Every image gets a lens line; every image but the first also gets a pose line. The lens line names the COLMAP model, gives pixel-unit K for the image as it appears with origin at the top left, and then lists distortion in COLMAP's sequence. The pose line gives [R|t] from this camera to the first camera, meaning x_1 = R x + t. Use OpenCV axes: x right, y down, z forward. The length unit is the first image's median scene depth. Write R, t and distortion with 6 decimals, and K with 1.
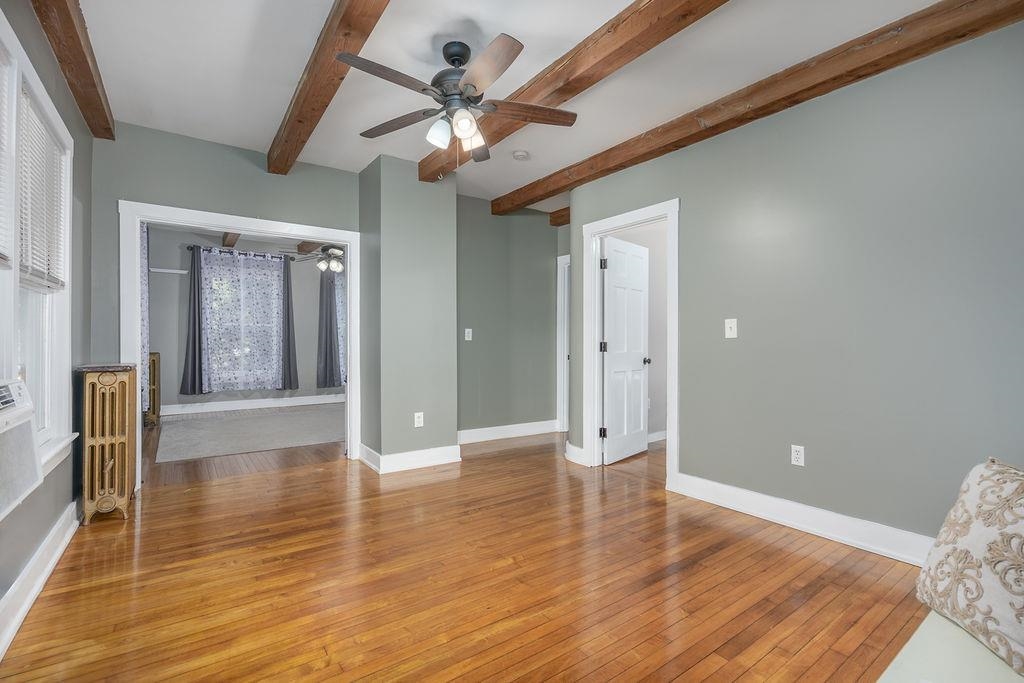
lens RADIAL K [[465.3, 0, 512.8], [0, 465.3, 343.8], [0, 0, 1]] dist [-0.005492, -0.000233]
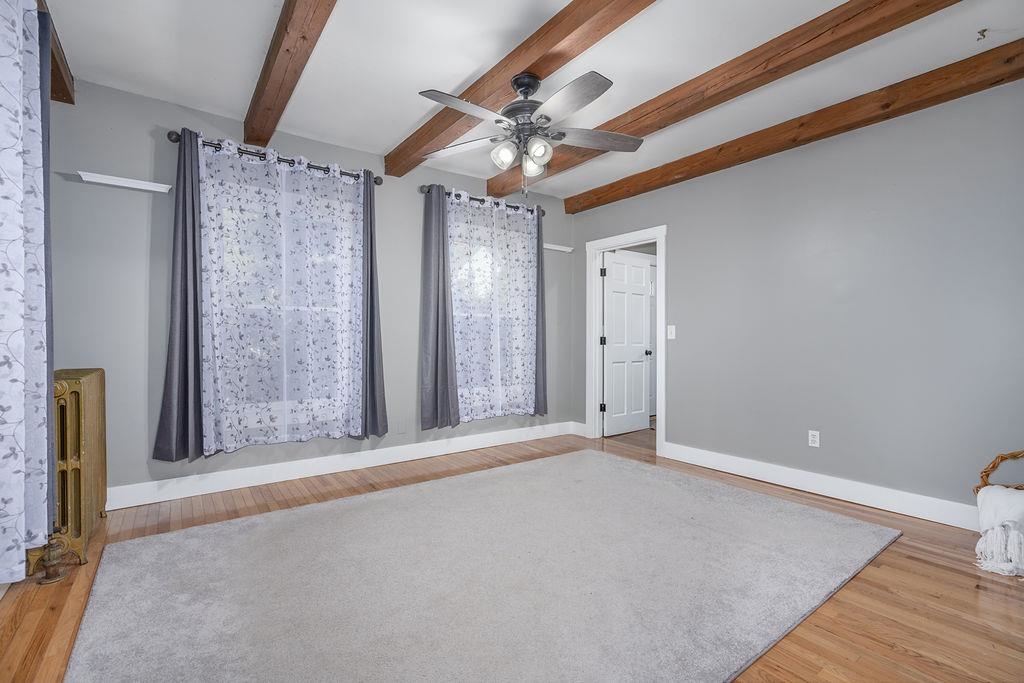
lens RADIAL K [[465.3, 0, 514.9], [0, 465.3, 339.9], [0, 0, 1]] dist [-0.005492, -0.000233]
pose [[0.999176, -0.000249, 0.040578, -0.364911], [0.000054, 0.999988, 0.004817, -0.009416], [-0.040579, -0.004811, 0.999165, 0.509424]]
